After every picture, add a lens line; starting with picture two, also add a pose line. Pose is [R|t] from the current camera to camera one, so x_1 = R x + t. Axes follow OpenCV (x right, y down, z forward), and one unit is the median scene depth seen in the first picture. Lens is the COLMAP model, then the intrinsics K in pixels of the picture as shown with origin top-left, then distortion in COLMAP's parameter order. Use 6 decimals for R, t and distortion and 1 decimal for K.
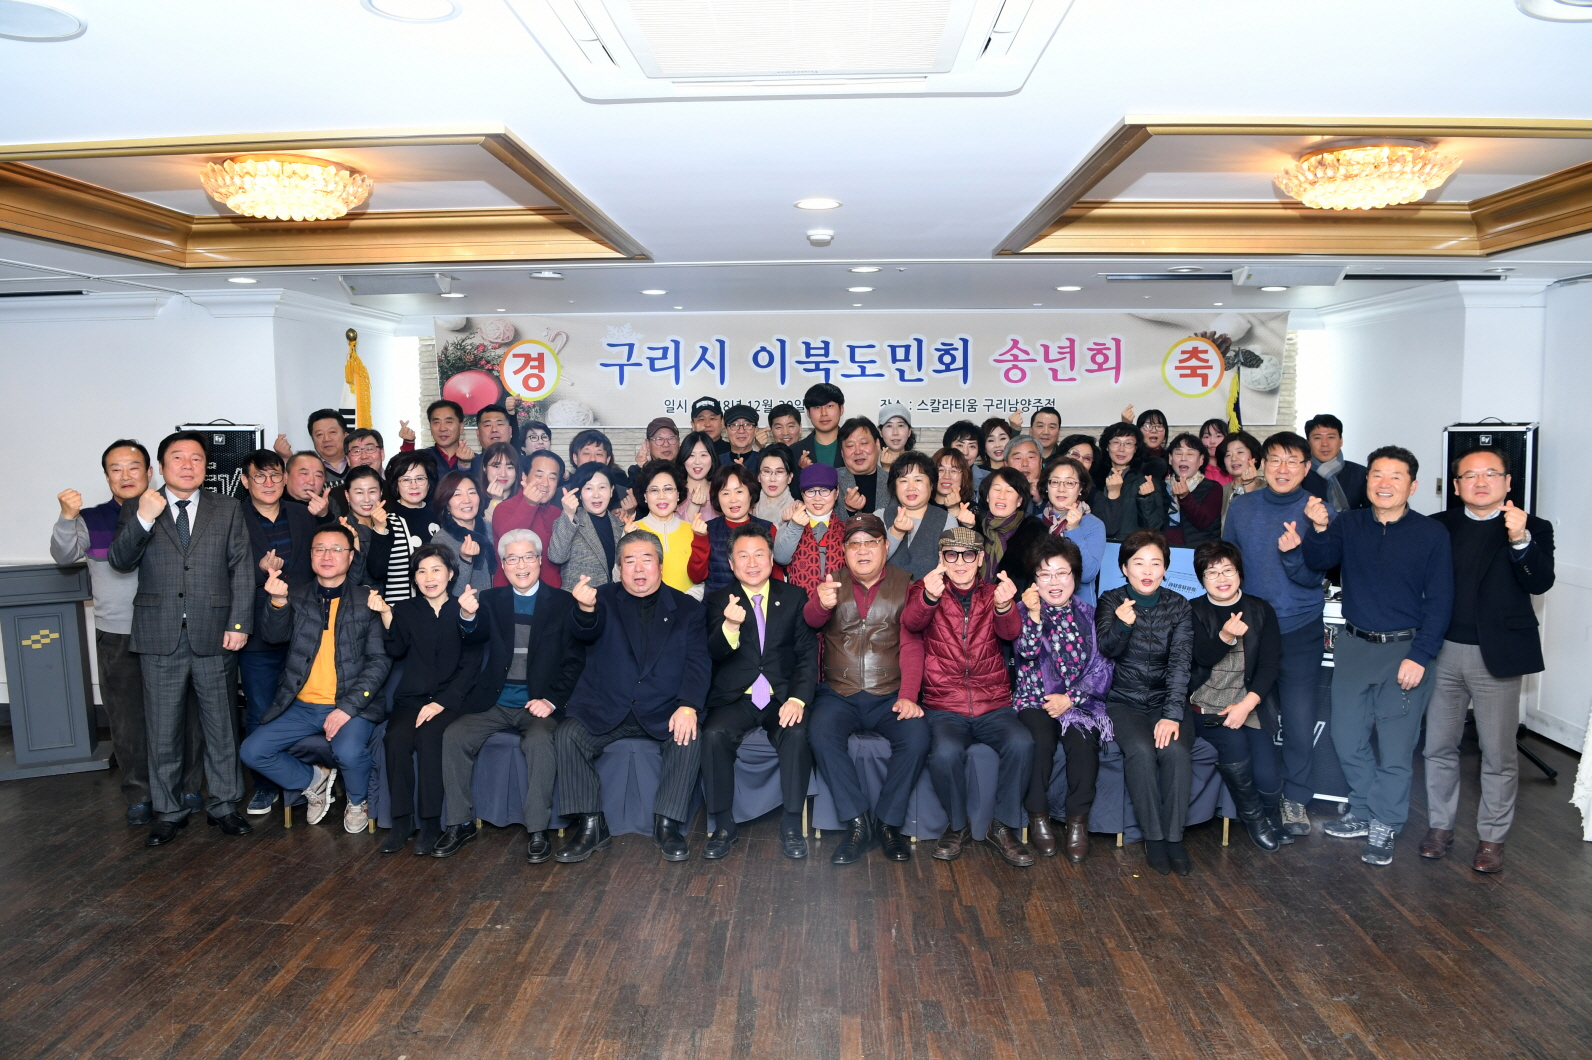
lens RADIAL K [[1098.6, 0, 796.0], [0, 1098.6, 530.0], [0, 0, 1]] dist [-0.088110, 0.003346]
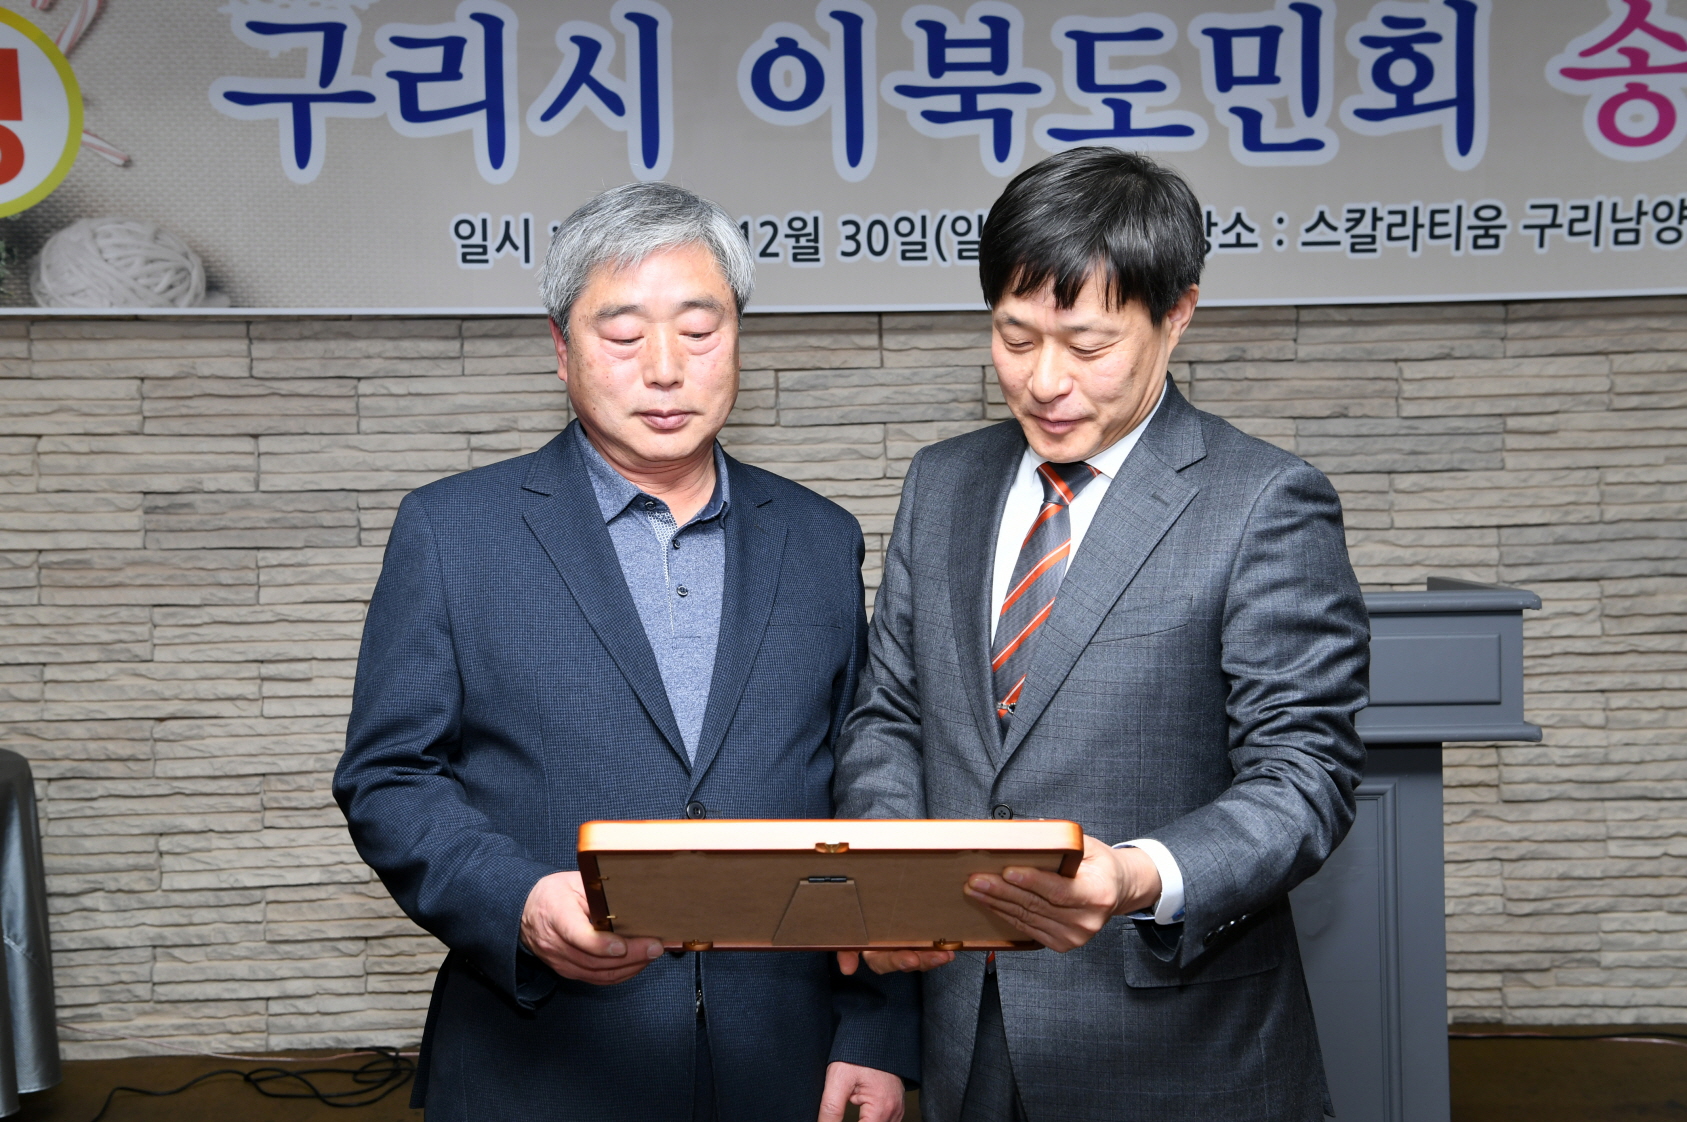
lens RADIAL K [[2179.1, 0, 855.9], [0, 2179.1, 551.8], [0, 0, 1]] dist [0.088856, 0.241228]
pose [[0.998124, -0.014190, 0.059564, -0.048675], [0.017317, 0.998481, -0.052309, 0.003592], [-0.058731, 0.053242, 0.996853, 0.413042]]
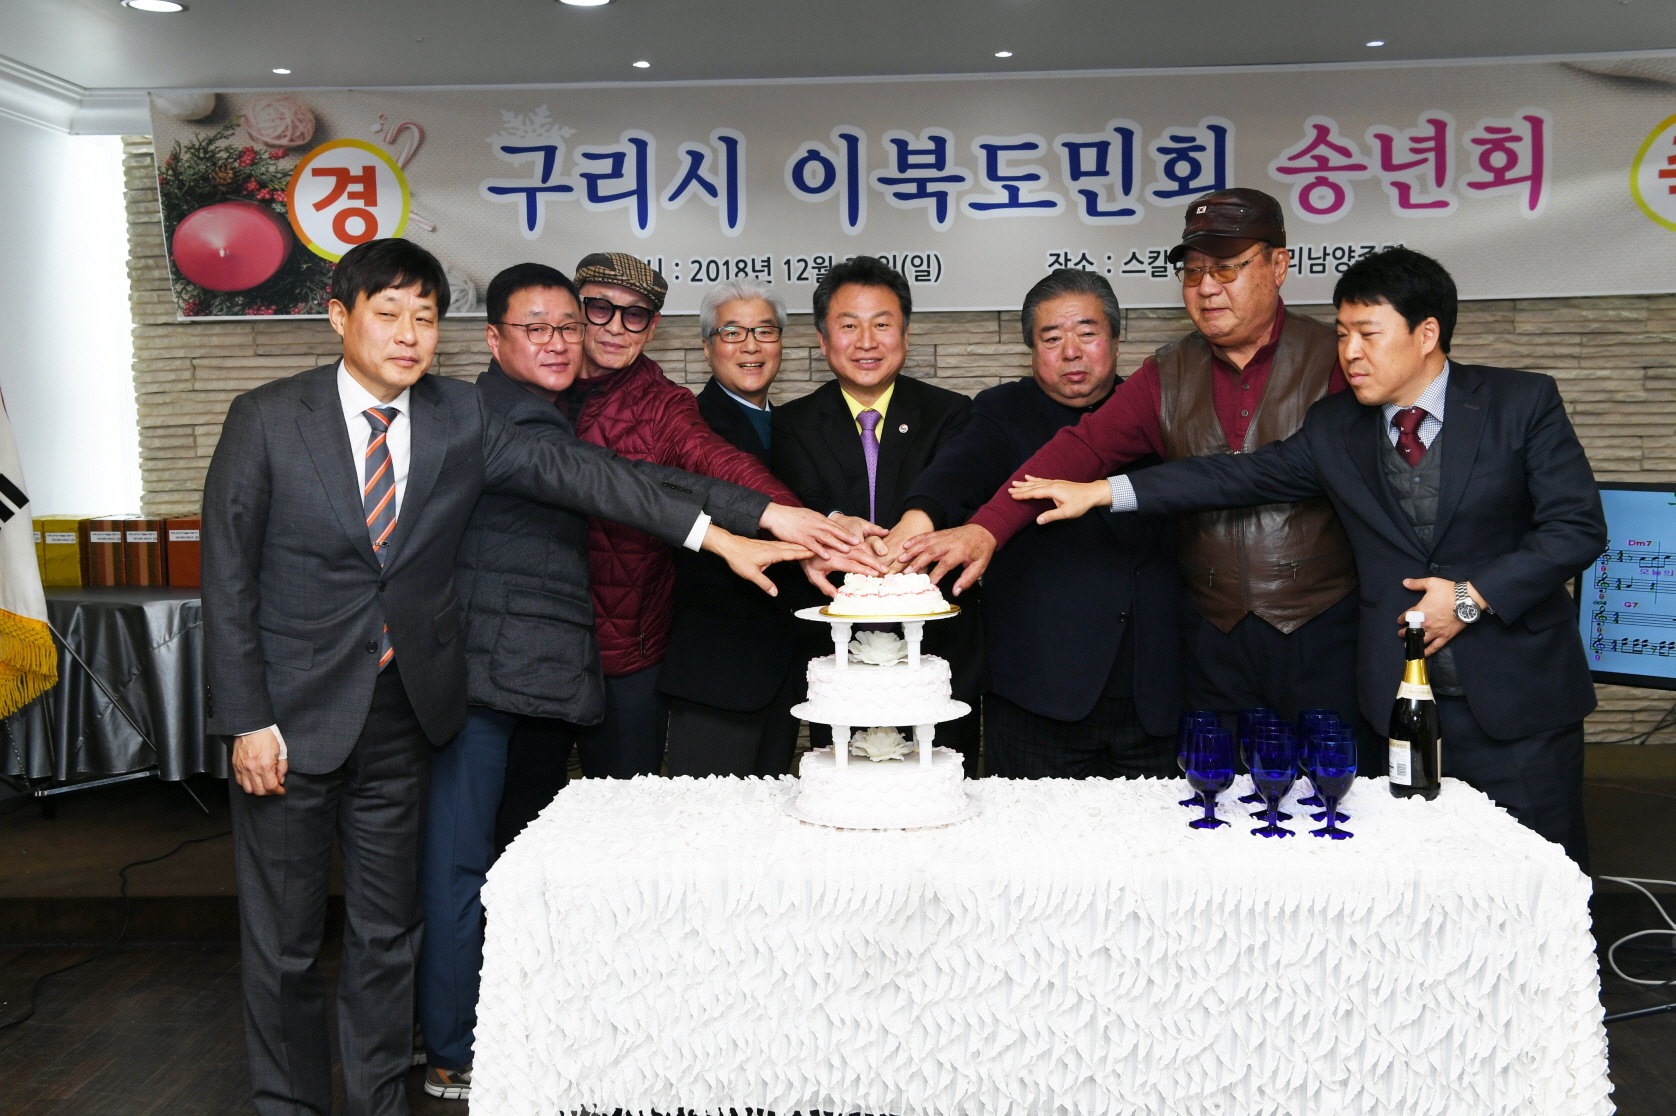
lens RADIAL K [[1803.3, 0, 836.9], [0, 1803.3, 561.5], [0, 0, 1]] dist [0.007766, 0.136030]
pose [[0.999835, -0.007959, -0.016300, -0.007192], [0.007708, 0.999851, -0.015447, 0.033652], [0.016420, 0.015319, 0.999748, 0.178085]]
